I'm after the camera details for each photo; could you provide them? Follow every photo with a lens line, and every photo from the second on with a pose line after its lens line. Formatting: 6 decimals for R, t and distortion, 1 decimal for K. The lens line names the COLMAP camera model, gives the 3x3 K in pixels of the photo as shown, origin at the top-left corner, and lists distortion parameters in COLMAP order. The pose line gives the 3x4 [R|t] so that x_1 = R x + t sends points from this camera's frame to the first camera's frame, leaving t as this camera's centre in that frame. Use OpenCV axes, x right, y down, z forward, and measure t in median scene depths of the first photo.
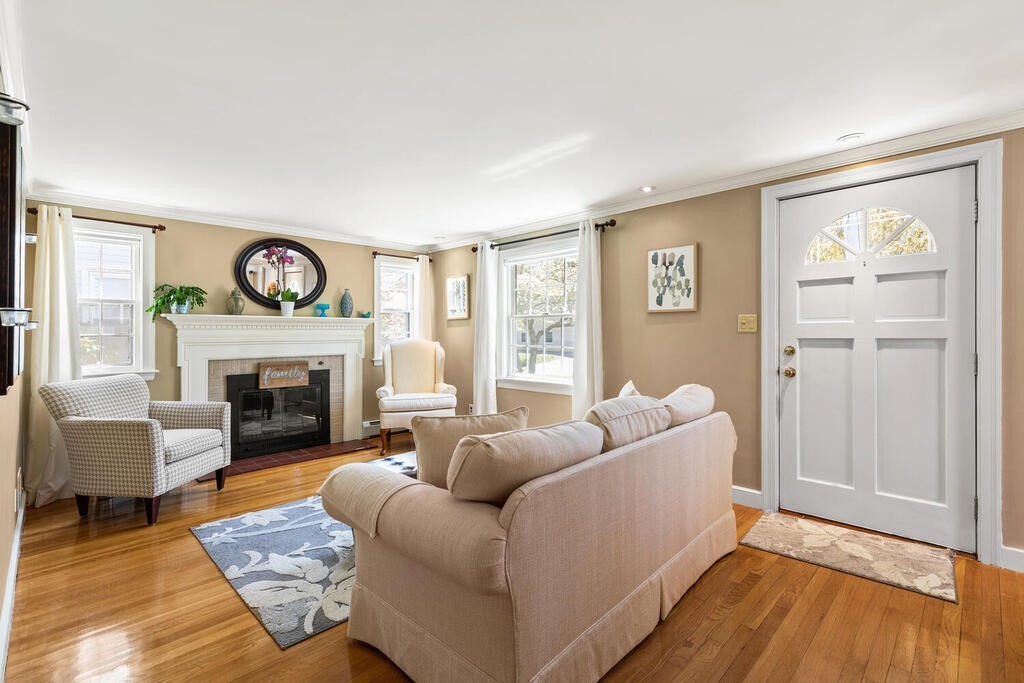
lens RADIAL K [[458.3, 0, 517.5], [0, 458.3, 333.7], [0, 0, 1]] dist [0.000872, -0.000162]
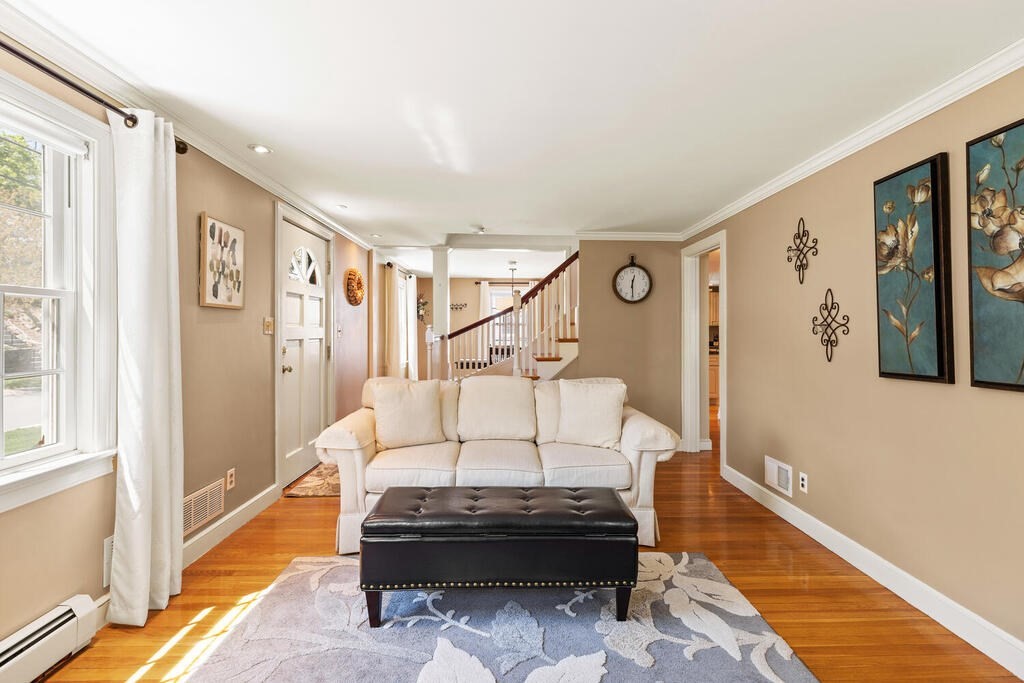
lens RADIAL K [[458.3, 0, 517.5], [0, 458.3, 333.7], [0, 0, 1]] dist [0.000872, -0.000162]
pose [[-0.713082, -0.002104, 0.701077, -0.488860], [0.001166, 0.999991, 0.004186, -0.006726], [-0.701080, 0.003802, -0.713073, 1.075977]]
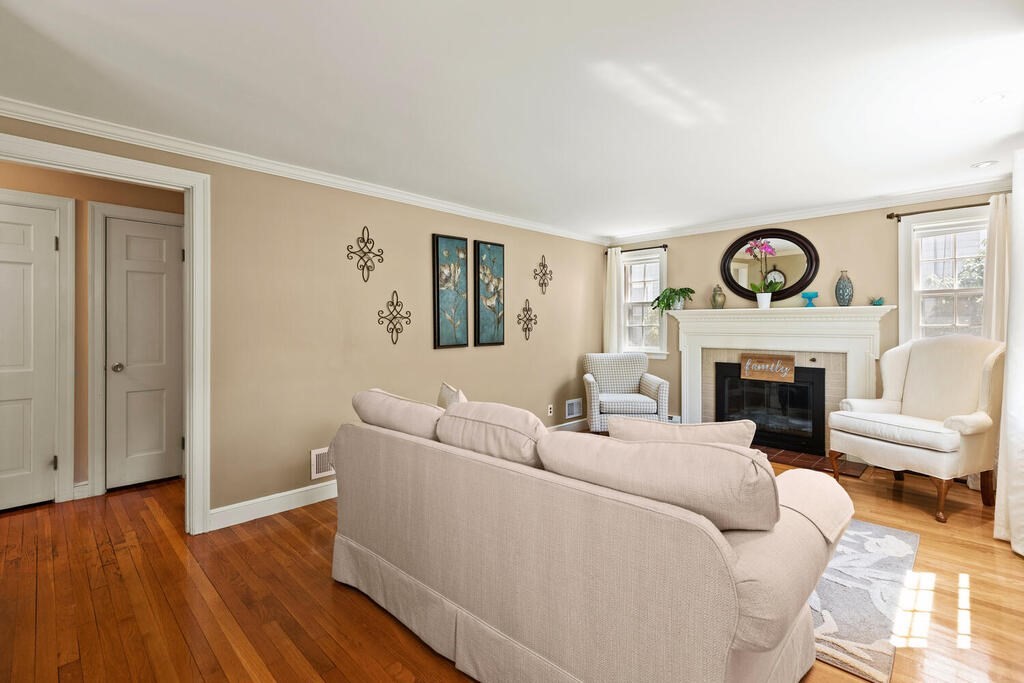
lens RADIAL K [[465.2, 0, 507.9], [0, 465.2, 318.9], [0, 0, 1]] dist [0.000253, -0.000001]
pose [[0.002593, -0.007335, -0.999970, 0.557839], [-0.003271, 0.999968, -0.007344, -0.006566], [0.999991, 0.003290, 0.002569, 0.518118]]
